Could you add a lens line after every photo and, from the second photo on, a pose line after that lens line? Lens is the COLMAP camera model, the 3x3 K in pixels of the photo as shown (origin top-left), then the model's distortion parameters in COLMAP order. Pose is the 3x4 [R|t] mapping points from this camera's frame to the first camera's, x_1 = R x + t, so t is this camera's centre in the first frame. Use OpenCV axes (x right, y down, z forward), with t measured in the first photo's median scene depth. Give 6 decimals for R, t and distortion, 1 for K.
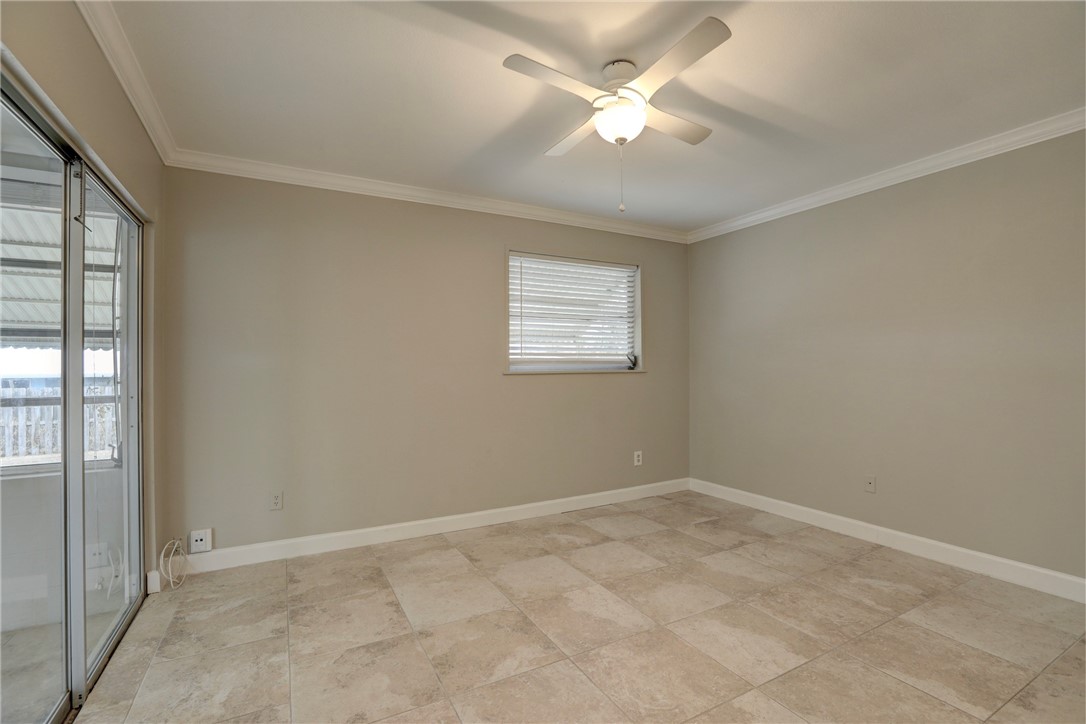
lens RADIAL K [[494.8, 0, 548.6], [0, 494.8, 365.0], [0, 0, 1]] dist [-0.041436, 0.010650]
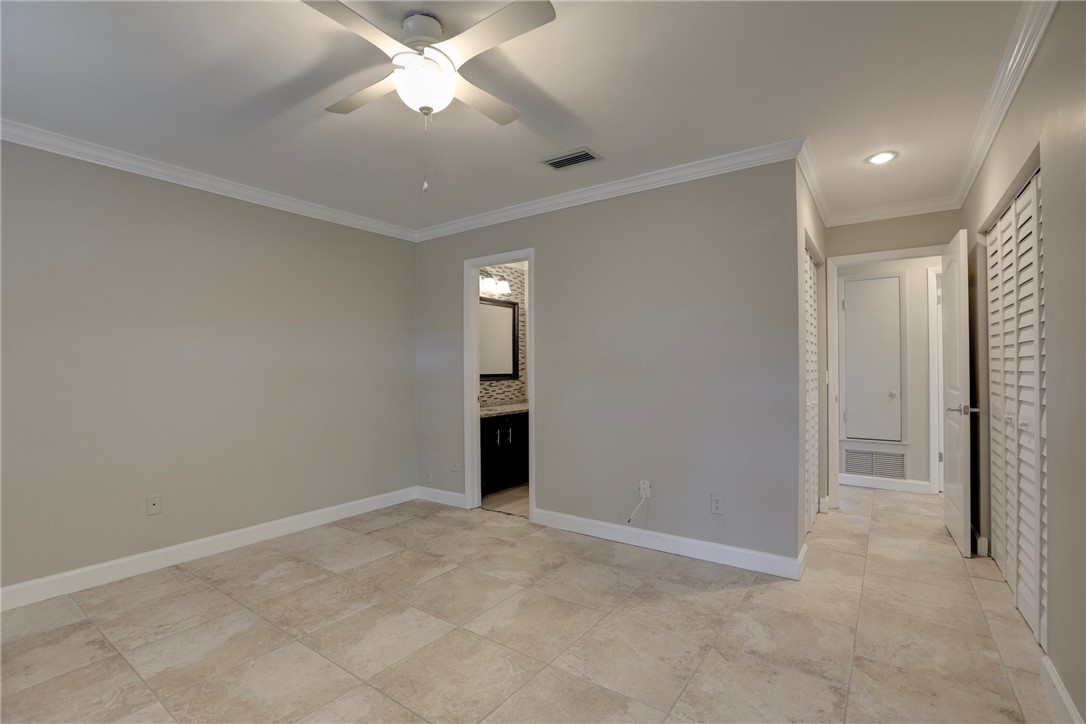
lens RADIAL K [[494.8, 0, 533.3], [0, 494.8, 364.3], [0, 0, 1]] dist [-0.041436, 0.010650]
pose [[-0.422325, 0.016237, 0.906299, -0.623691], [0.007350, 0.999868, -0.014488, 0.003002], [-0.906415, 0.000542, -0.422389, 1.039845]]
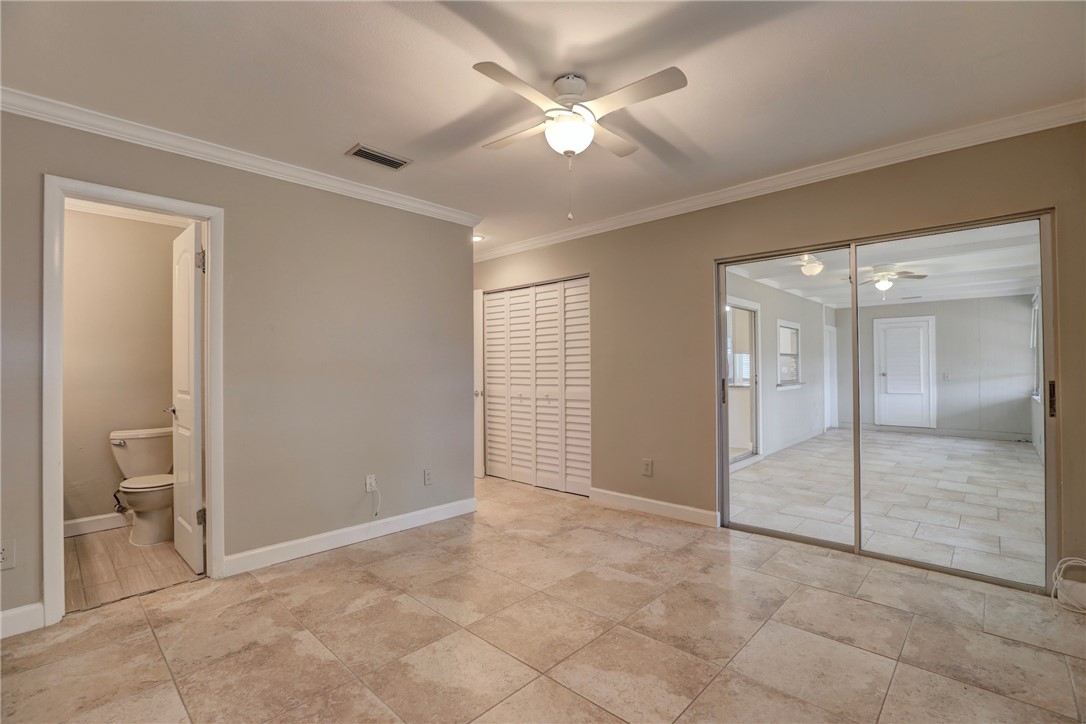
lens RADIAL K [[494.8, 0, 561.2], [0, 494.8, 356.5], [0, 0, 1]] dist [-0.041436, 0.010650]
pose [[-0.944672, 0.005769, -0.327964, 0.455669], [0.013705, 0.999666, -0.021892, 0.001285], [0.327729, -0.025176, -0.944436, 1.741874]]
